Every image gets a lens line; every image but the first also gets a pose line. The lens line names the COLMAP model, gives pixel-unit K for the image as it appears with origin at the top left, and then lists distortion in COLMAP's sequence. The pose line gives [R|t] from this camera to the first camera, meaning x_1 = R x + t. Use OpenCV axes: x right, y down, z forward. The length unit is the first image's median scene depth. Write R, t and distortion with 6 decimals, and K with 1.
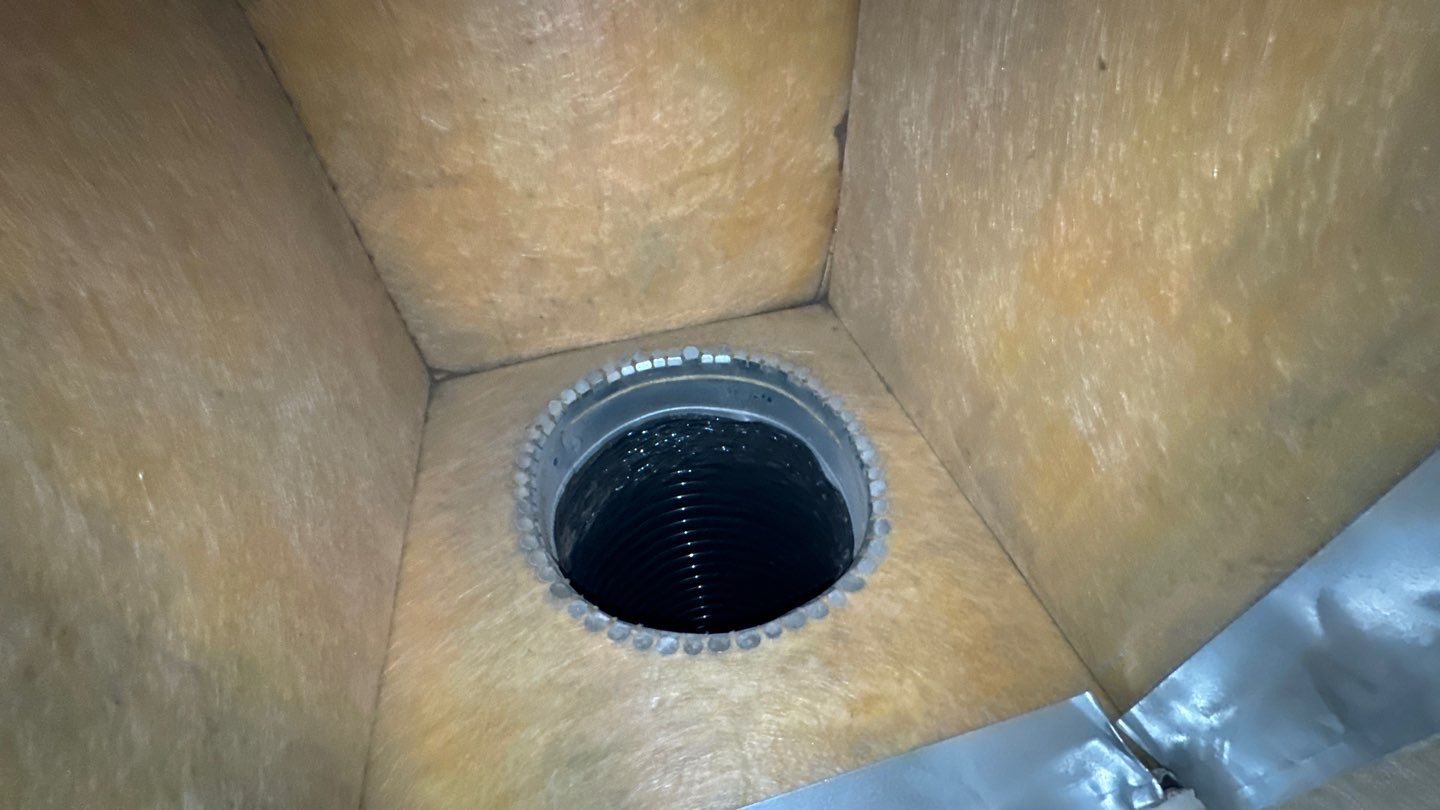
lens RADIAL K [[576.6, 0, 721.6], [0, 576.6, 406.9], [0, 0, 1]] dist [-0.005645, 0.000321]
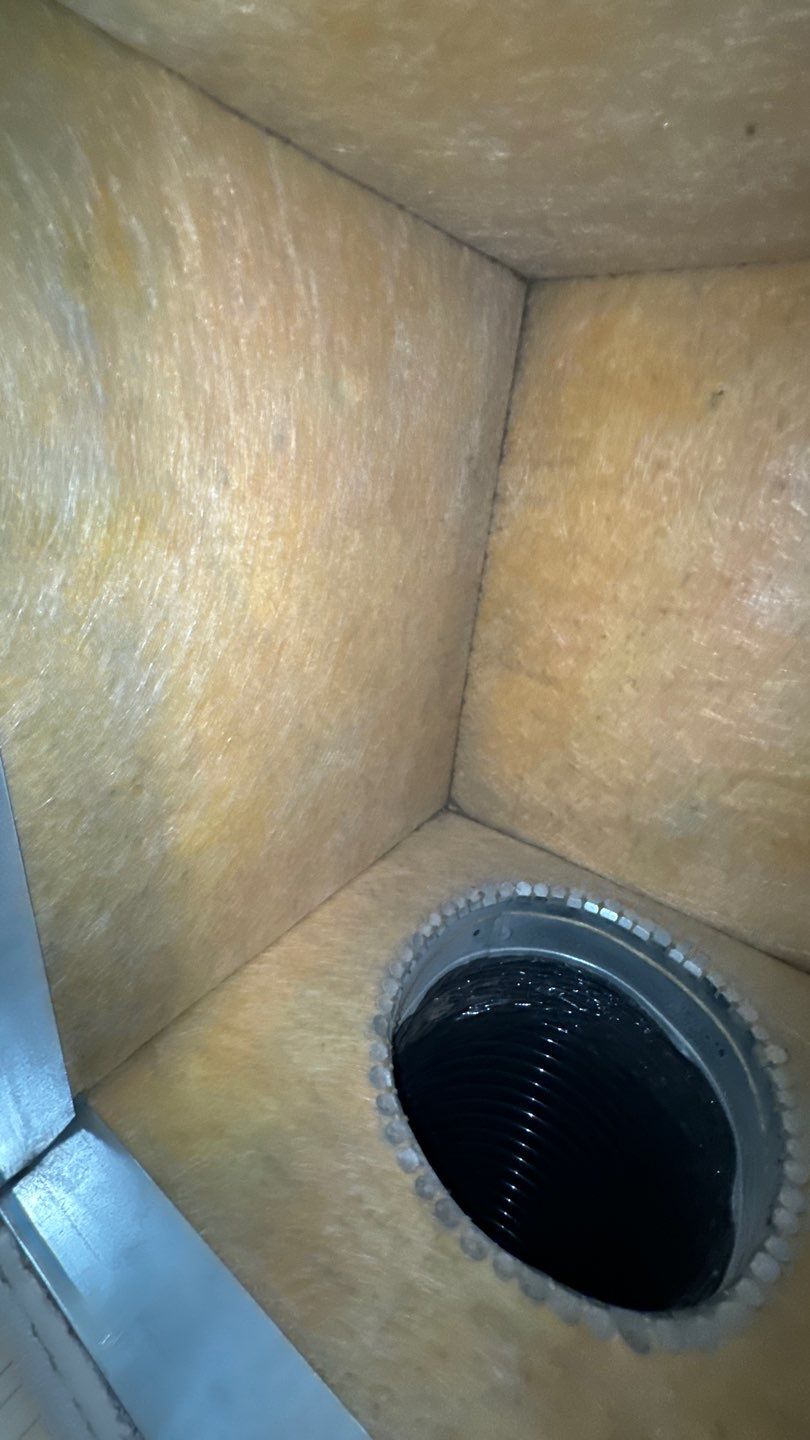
lens RADIAL K [[581.4, 0, 407.1], [0, 581.4, 719.1], [0, 0, 1]] dist [-0.002384, 0.000722]
pose [[0.631716, 0.433330, -0.642775, 0.139124], [-0.618721, 0.781393, -0.081296, -0.043036], [0.467031, 0.449054, 0.761729, -0.019578]]
